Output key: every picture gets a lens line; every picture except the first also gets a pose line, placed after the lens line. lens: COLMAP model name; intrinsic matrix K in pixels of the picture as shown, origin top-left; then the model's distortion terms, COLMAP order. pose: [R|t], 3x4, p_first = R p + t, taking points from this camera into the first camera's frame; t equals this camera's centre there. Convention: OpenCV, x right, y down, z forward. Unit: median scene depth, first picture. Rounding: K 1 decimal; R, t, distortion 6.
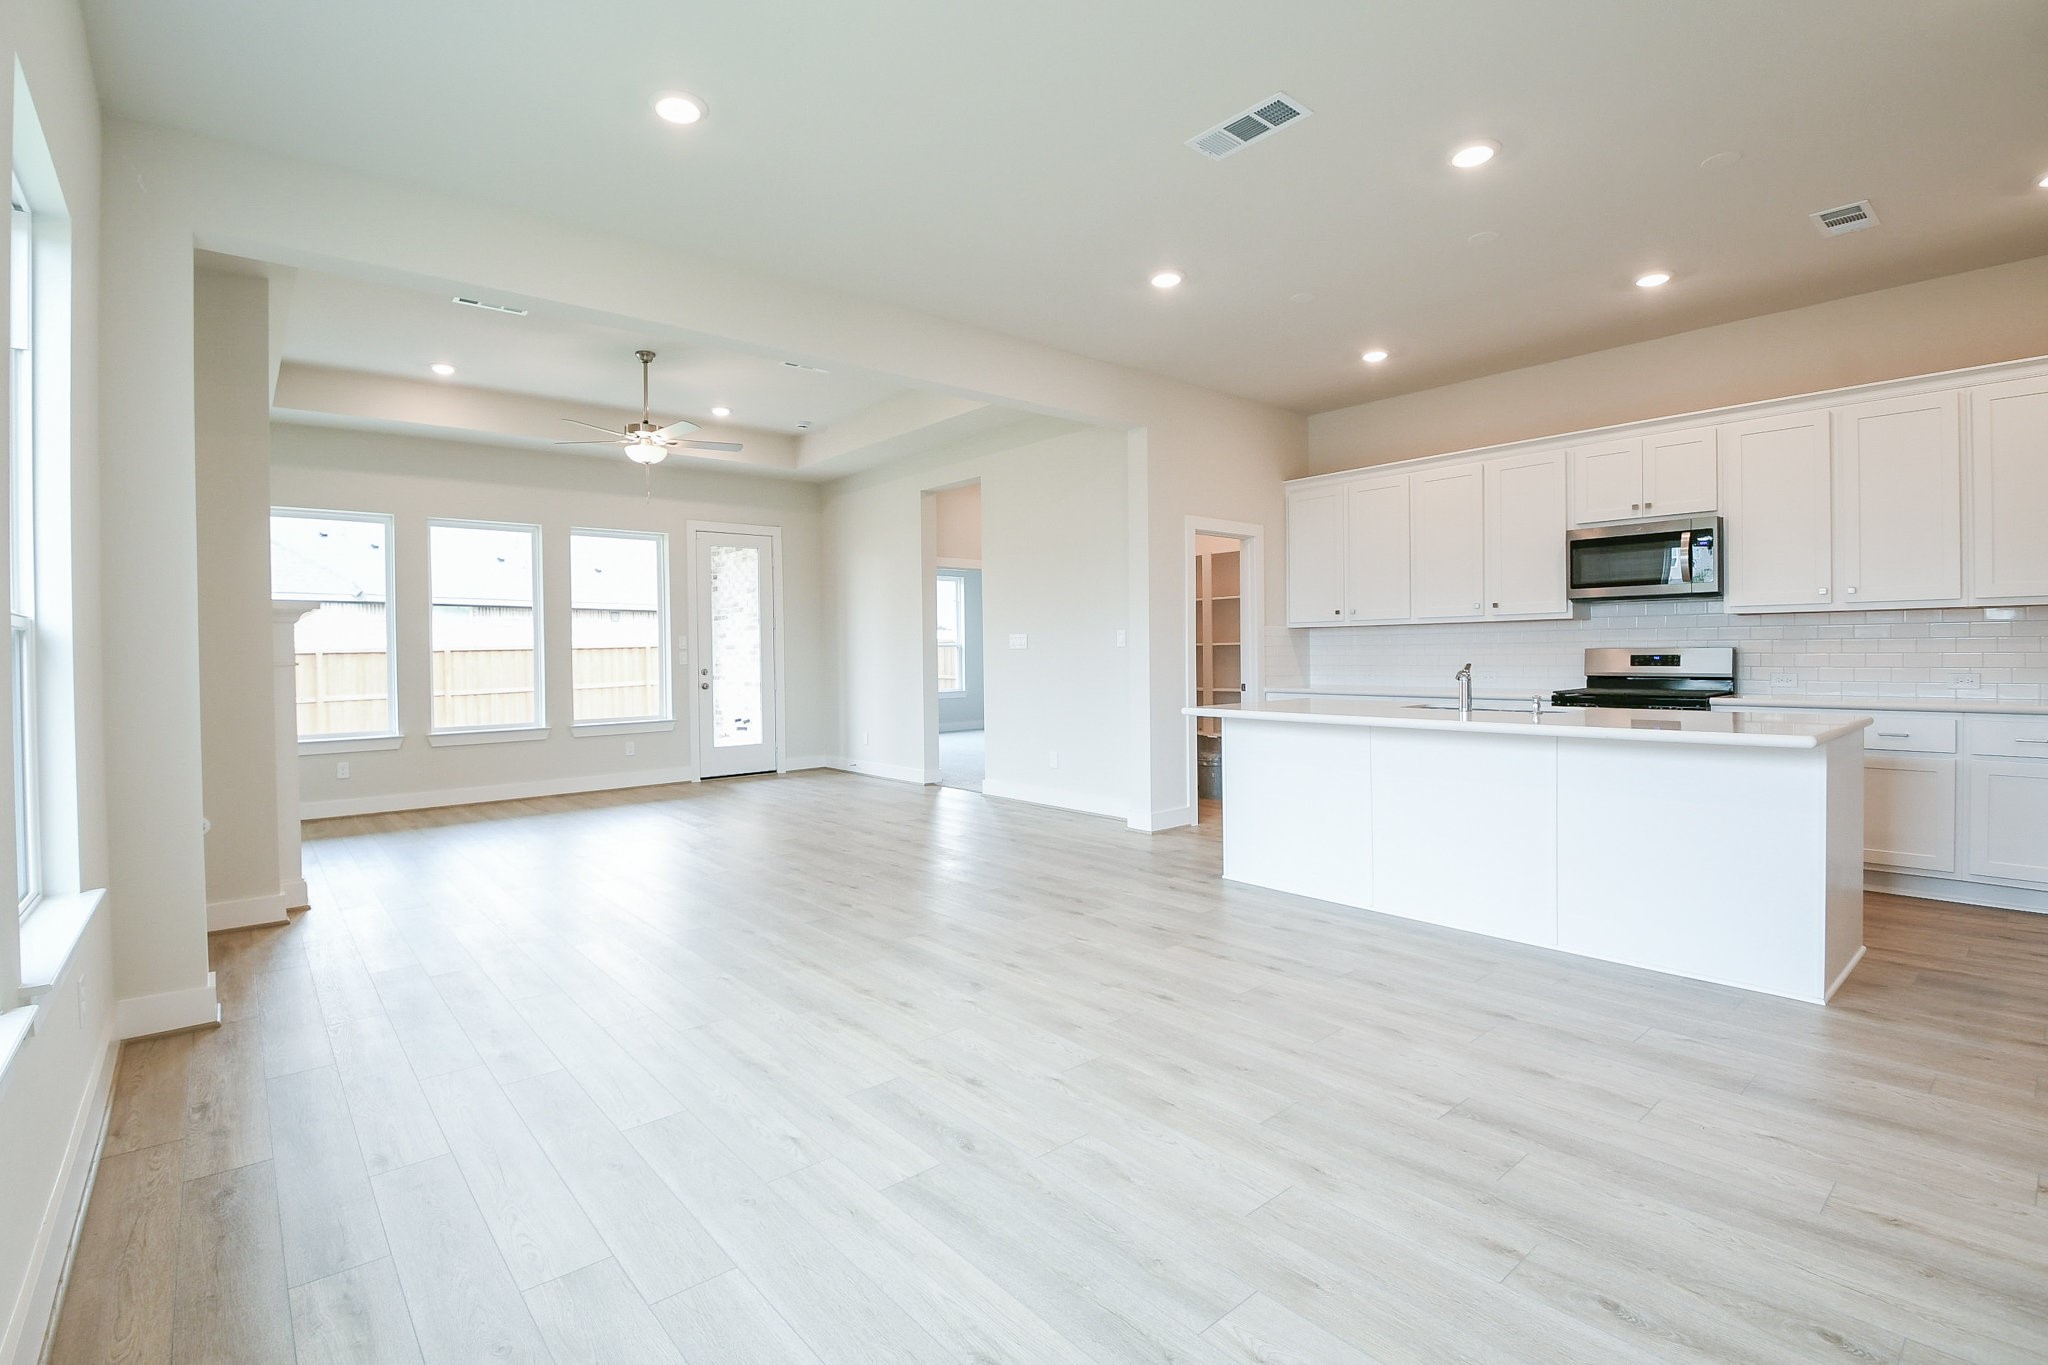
lens RADIAL K [[925.6, 0, 1026.7], [0, 925.6, 688.3], [0, 0, 1]] dist [-0.004711, -0.011478]
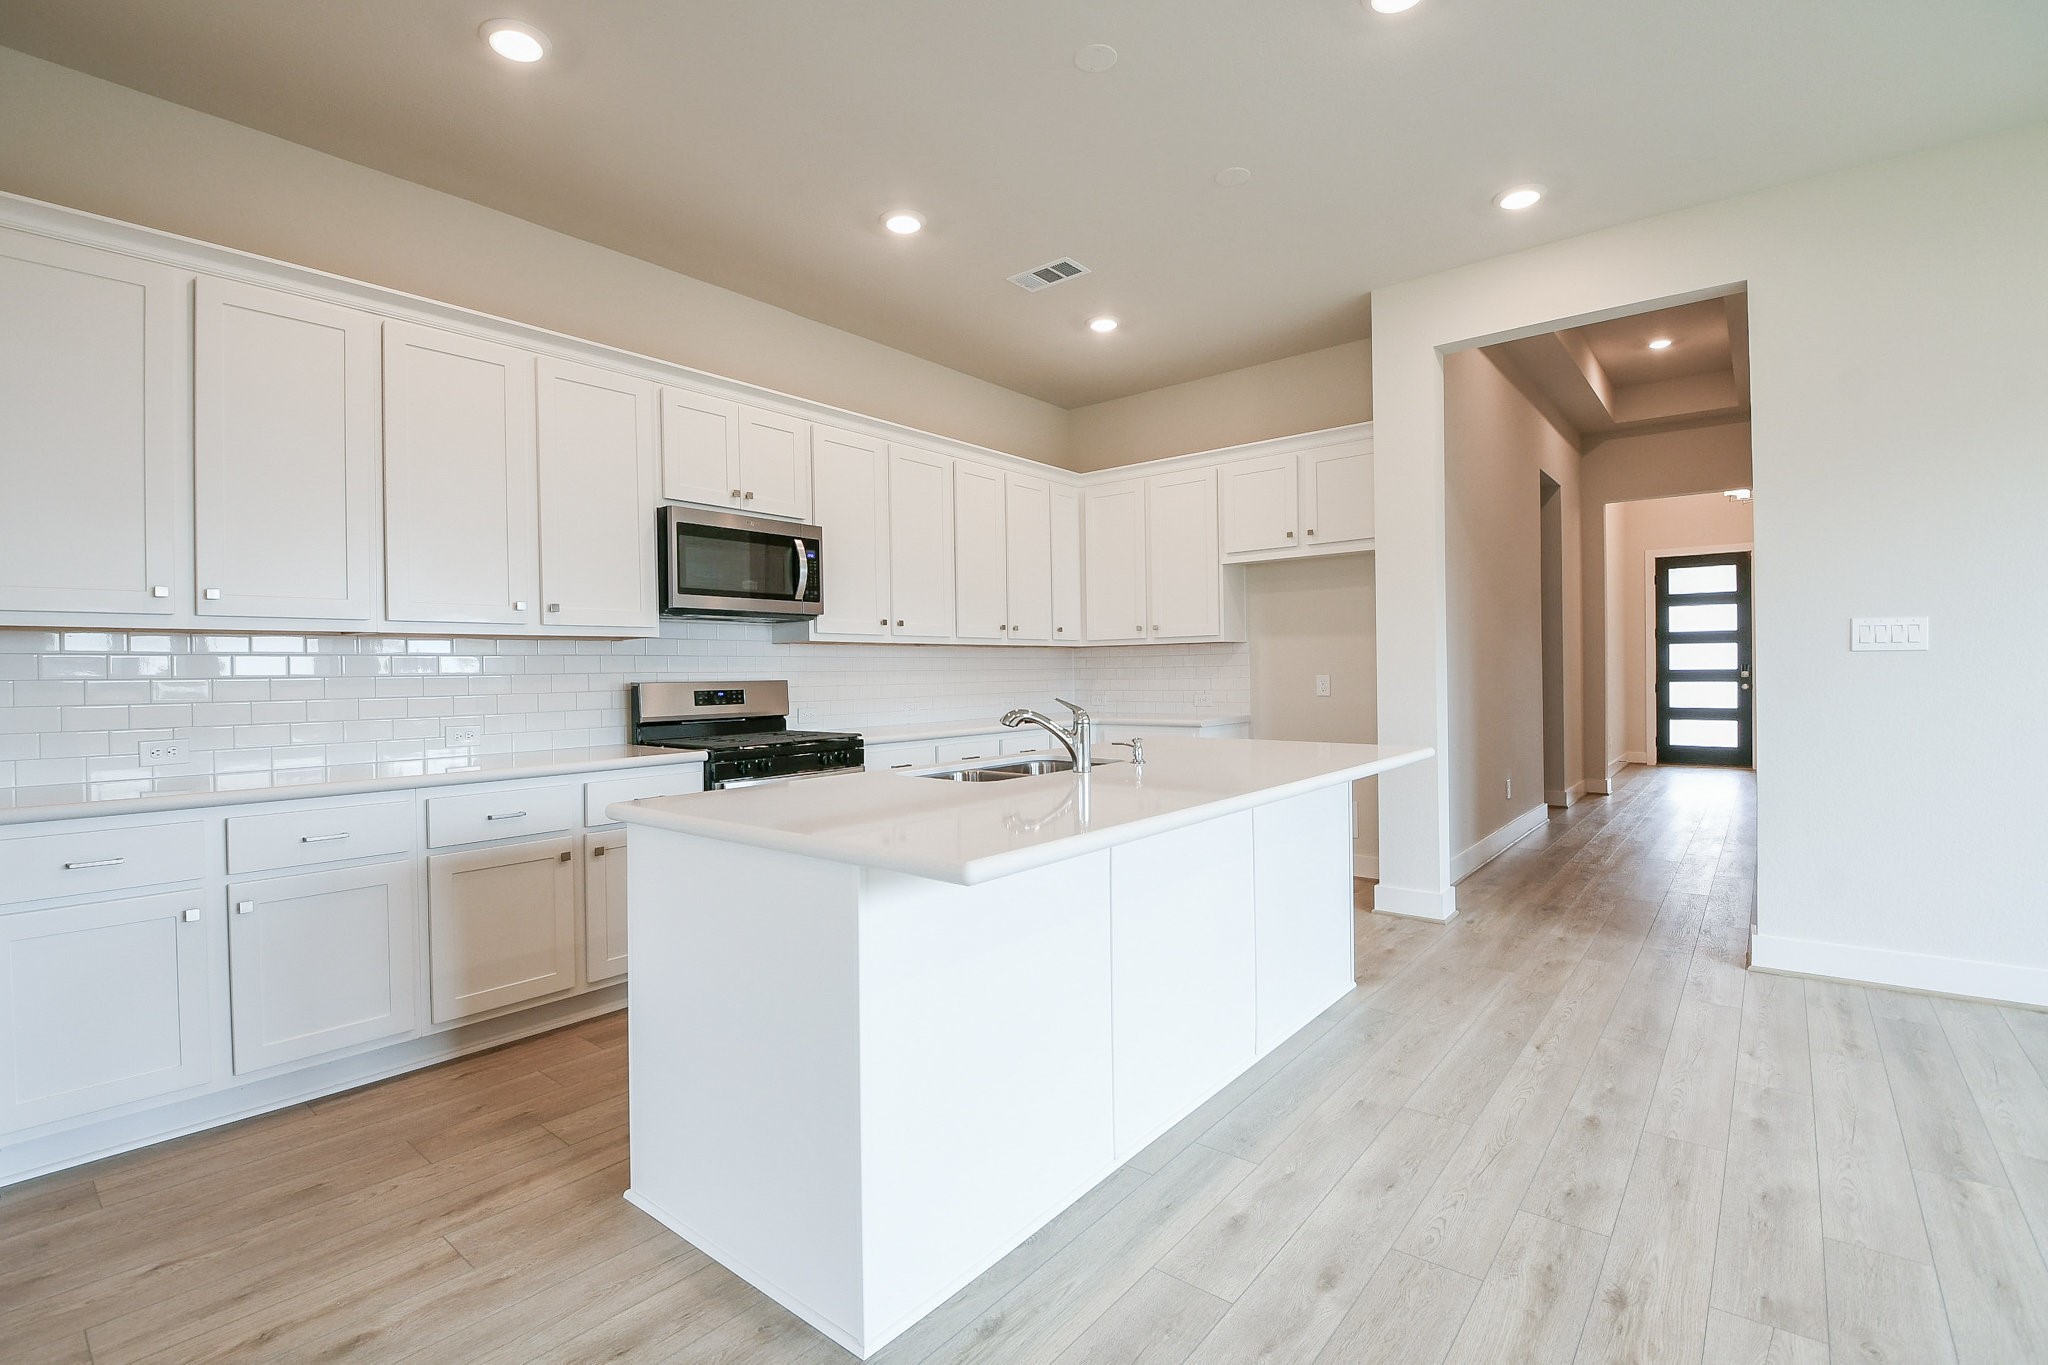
lens RADIAL K [[925.6, 0, 1016.7], [0, 925.6, 673.4], [0, 0, 1]] dist [-0.004711, -0.011478]
pose [[-0.150400, 0.012828, 0.988542, -0.107342], [0.057127, 0.998358, -0.004264, -0.031530], [-0.986973, 0.055831, -0.150886, 0.835895]]
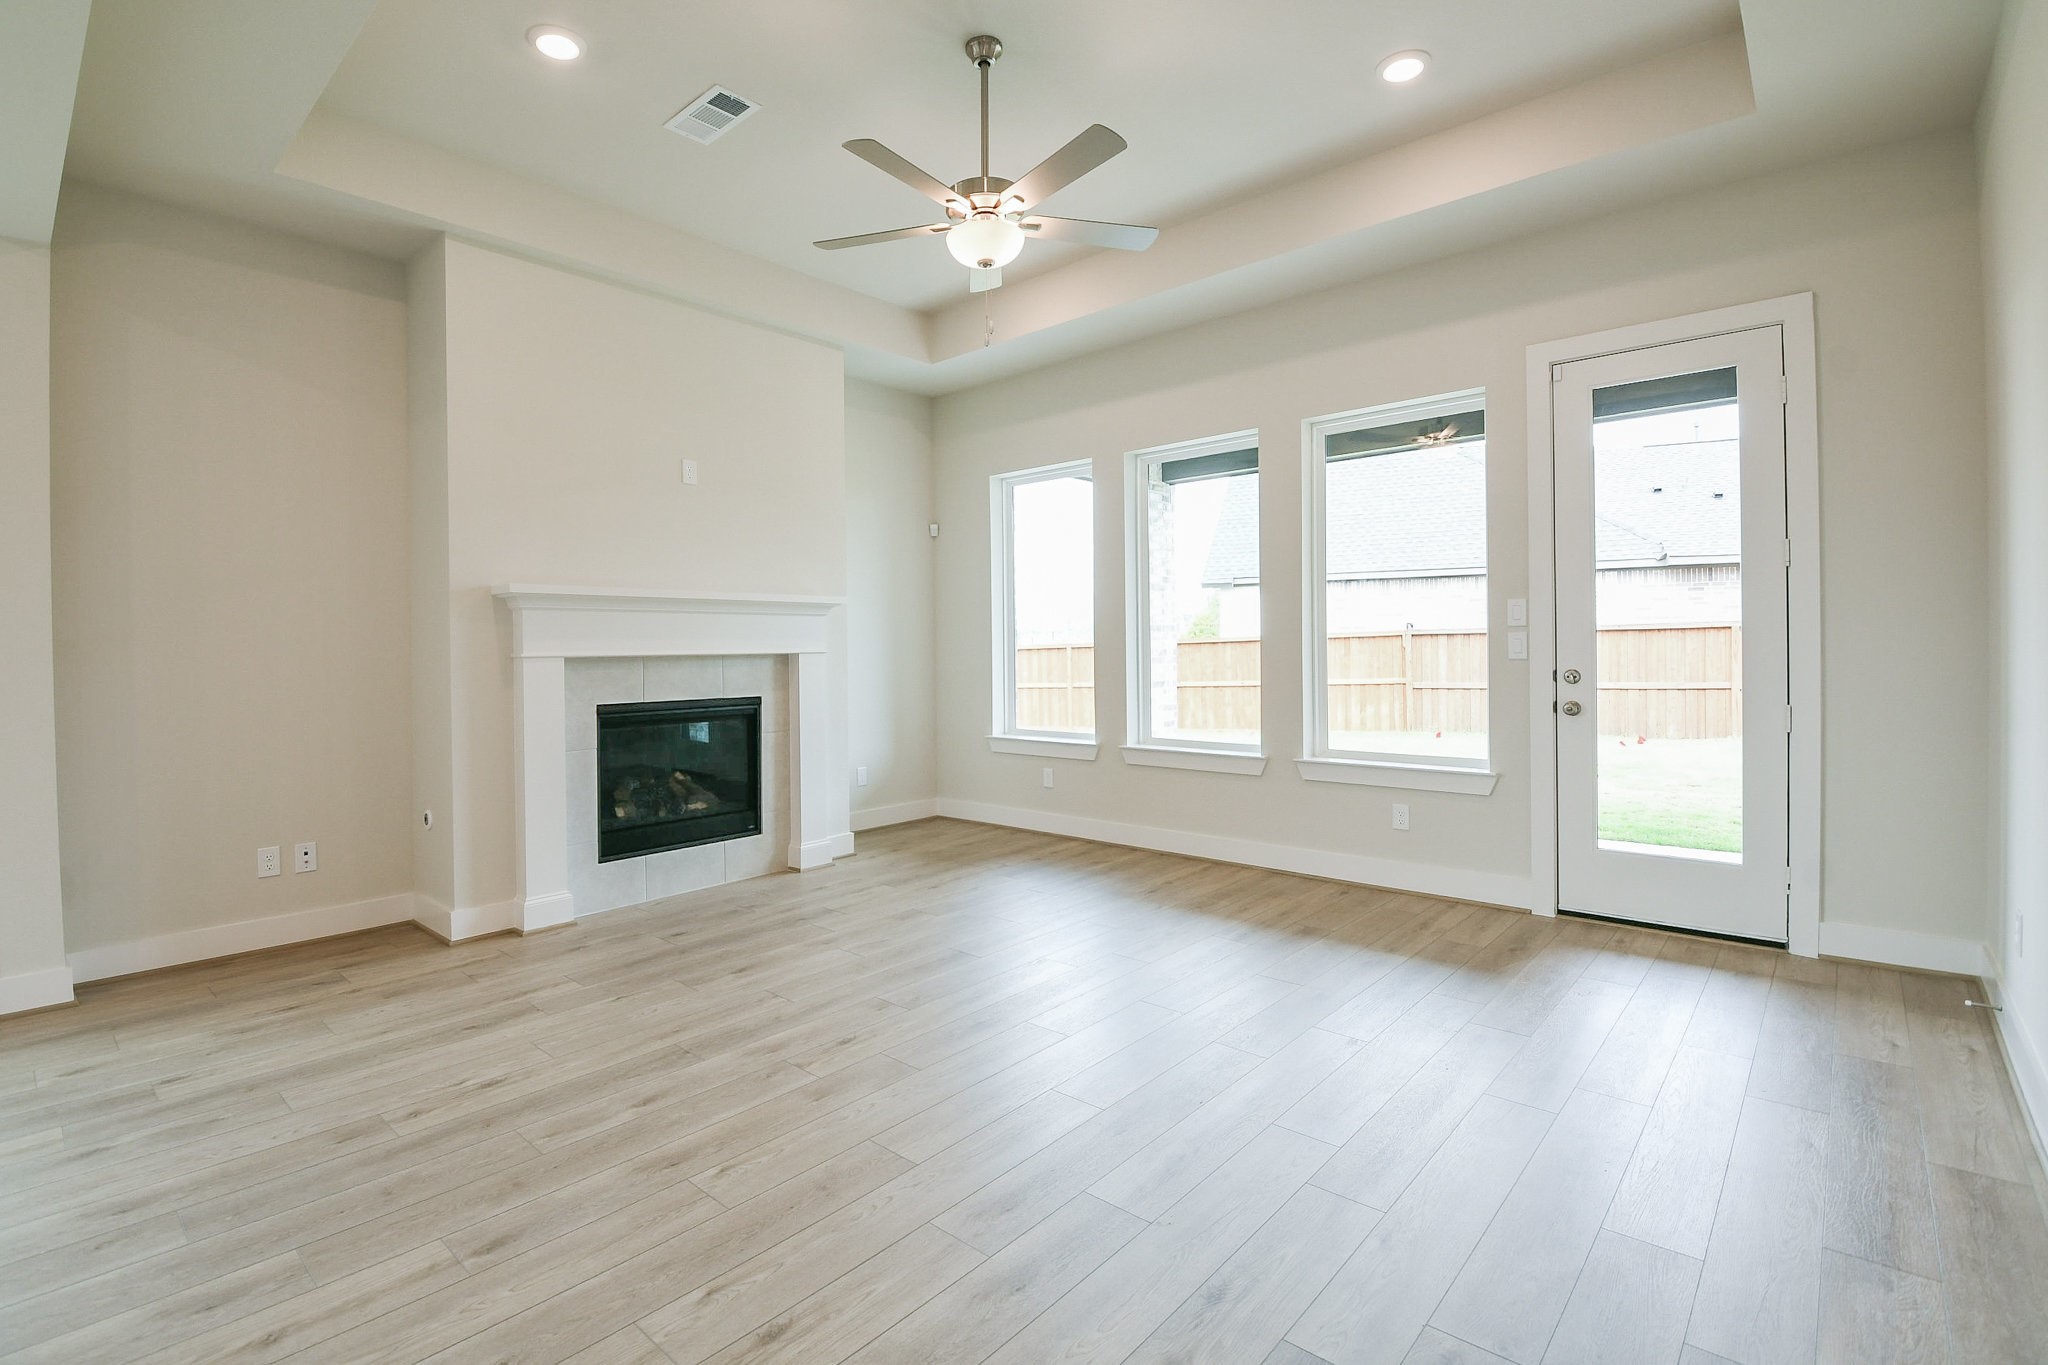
lens RADIAL K [[925.6, 0, 979.0], [0, 925.6, 655.0], [0, 0, 1]] dist [-0.004711, -0.011478]
pose [[0.089753, 0.020303, -0.995757, 0.102810], [-0.027569, 0.999460, 0.017893, -0.043251], [0.995582, 0.025846, 0.090264, 1.041166]]
